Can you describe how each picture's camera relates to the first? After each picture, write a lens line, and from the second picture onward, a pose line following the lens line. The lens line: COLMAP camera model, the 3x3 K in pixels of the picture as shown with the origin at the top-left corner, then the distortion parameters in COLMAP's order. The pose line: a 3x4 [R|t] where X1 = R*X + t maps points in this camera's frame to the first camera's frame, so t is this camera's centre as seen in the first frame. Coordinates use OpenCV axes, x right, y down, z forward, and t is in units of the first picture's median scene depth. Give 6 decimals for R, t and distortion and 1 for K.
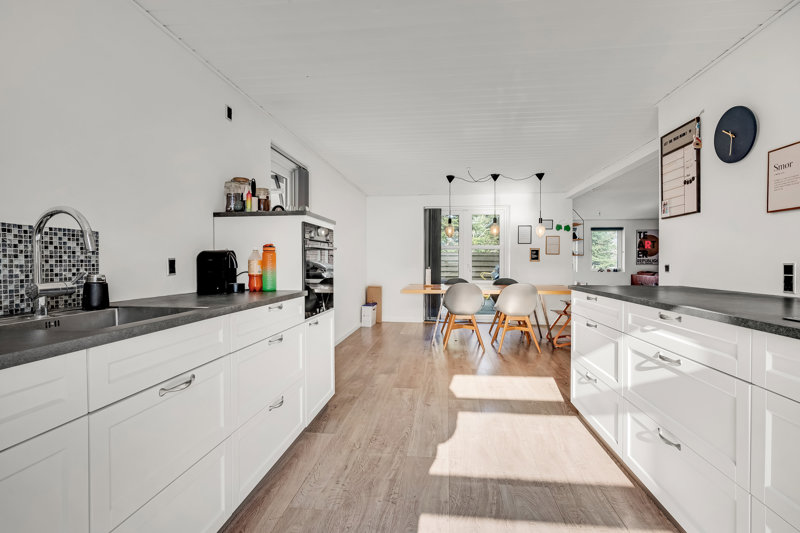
lens RADIAL K [[381.9, 0, 399.2], [0, 381.9, 263.9], [0, 0, 1]] dist [0.003372, 0.000847]
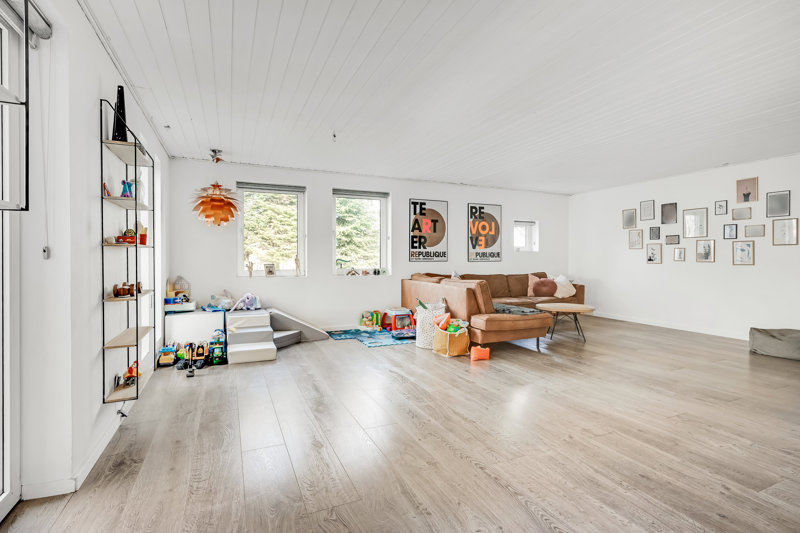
lens RADIAL K [[381.9, 0, 399.2], [0, 381.9, 263.9], [0, 0, 1]] dist [0.003372, 0.000847]
pose [[0.857163, -0.008369, 0.514978, 0.823717], [0.001446, 0.999903, 0.013842, -0.004999], [-0.515044, -0.011120, 0.857092, 1.361757]]
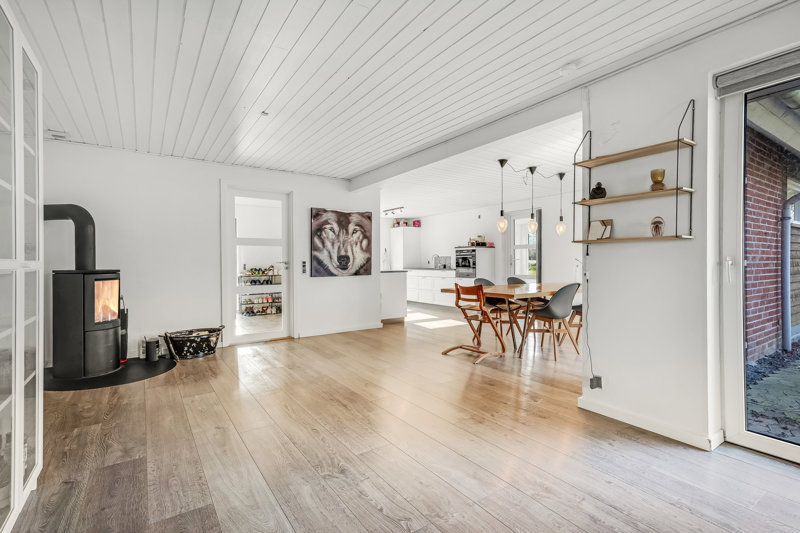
lens RADIAL K [[381.9, 0, 399.2], [0, 381.9, 263.9], [0, 0, 1]] dist [0.003372, 0.000847]
pose [[-0.754359, 0.006763, -0.656428, 1.341616], [0.003499, 0.999974, 0.006281, -0.003128], [0.656453, 0.002441, -0.754363, 1.796618]]
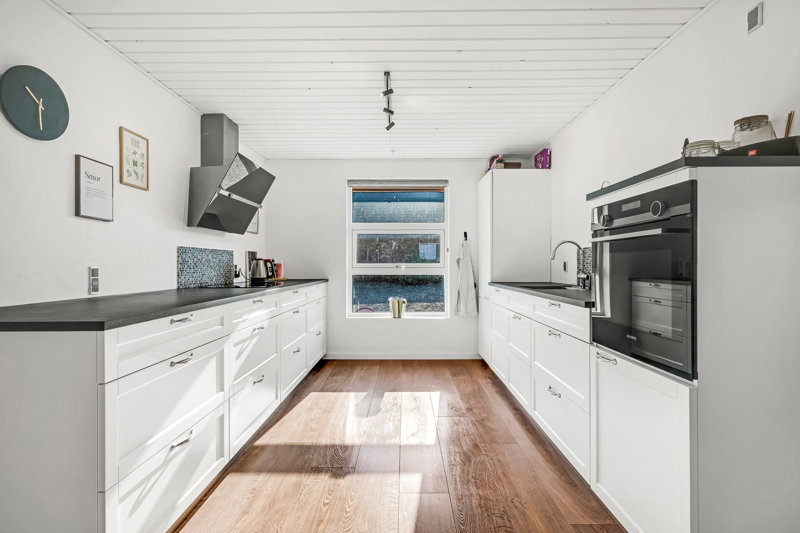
lens RADIAL K [[384.8, 0, 399.7], [0, 384.8, 263.1], [0, 0, 1]] dist [0.001235, 0.000744]
pose [[-0.994164, 0.002499, -0.107854, 0.107793], [0.002689, 0.999995, -0.001623, -0.003312], [0.107850, -0.001904, -0.994165, 0.907206]]
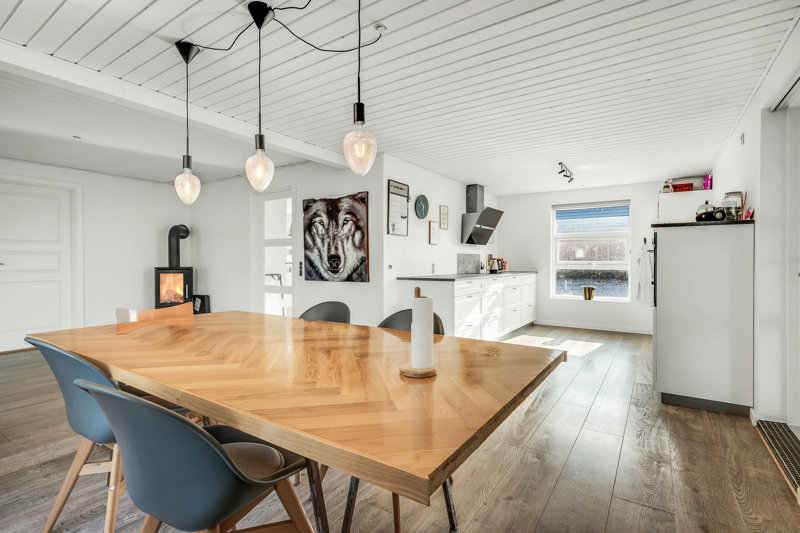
lens RADIAL K [[381.9, 0, 399.2], [0, 381.9, 263.9], [0, 0, 1]] dist [0.003372, 0.000847]
pose [[-0.889557, -0.002968, 0.456814, -0.020086], [0.001674, 0.999951, 0.009757, -0.009791], [-0.456821, 0.009444, -0.889509, 1.497669]]
